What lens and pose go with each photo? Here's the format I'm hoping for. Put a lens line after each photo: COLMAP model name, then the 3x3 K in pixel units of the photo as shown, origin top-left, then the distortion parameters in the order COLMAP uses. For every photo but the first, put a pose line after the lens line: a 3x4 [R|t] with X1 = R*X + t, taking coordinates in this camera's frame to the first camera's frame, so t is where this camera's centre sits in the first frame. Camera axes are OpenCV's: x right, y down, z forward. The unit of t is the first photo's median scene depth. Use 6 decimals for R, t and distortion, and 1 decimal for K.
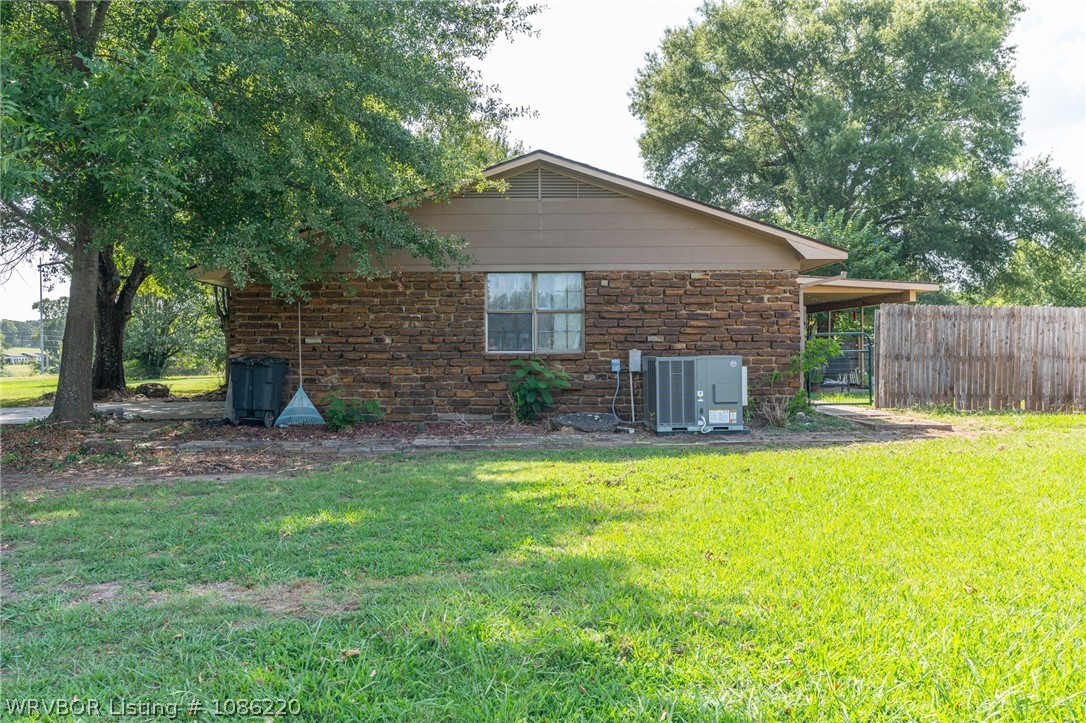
lens RADIAL K [[853.3, 0, 543.2], [0, 853.3, 361.7], [0, 0, 1]] dist [0.005124, 0.001052]
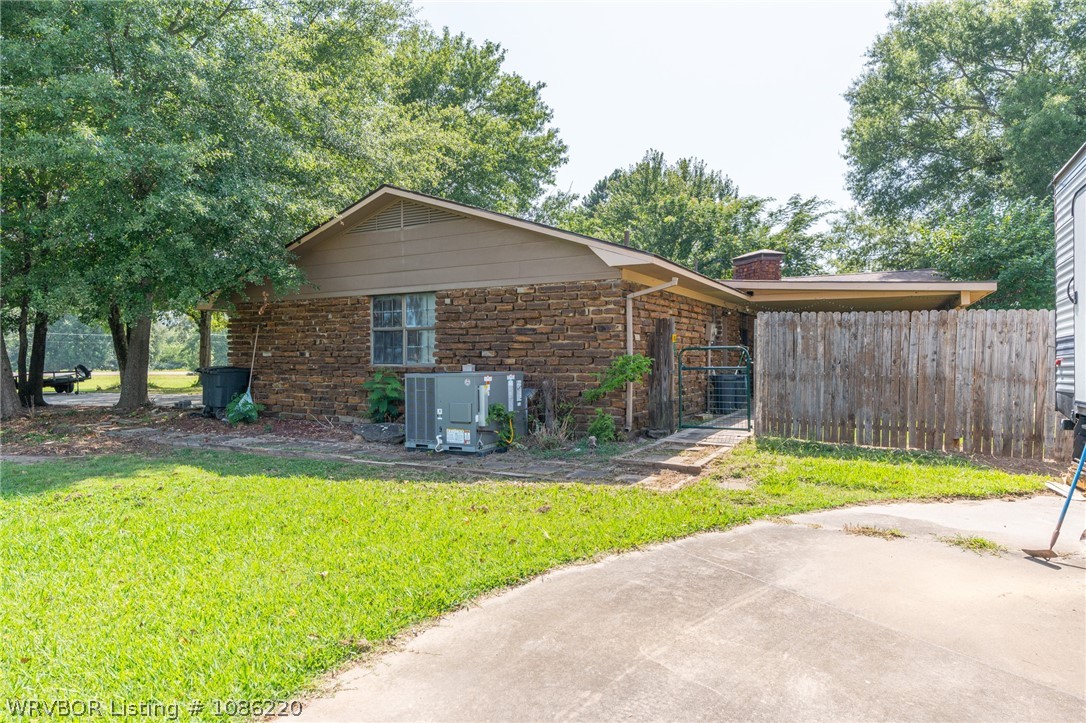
lens RADIAL K [[652.8, 0, 543.2], [0, 652.8, 361.0], [0, 0, 1]] dist [0.002822, 0.000842]
pose [[0.856264, 0.009291, -0.516455, 0.588191], [-0.009173, 0.999954, 0.002780, -0.020951], [0.516457, 0.002357, 0.856310, 0.362750]]
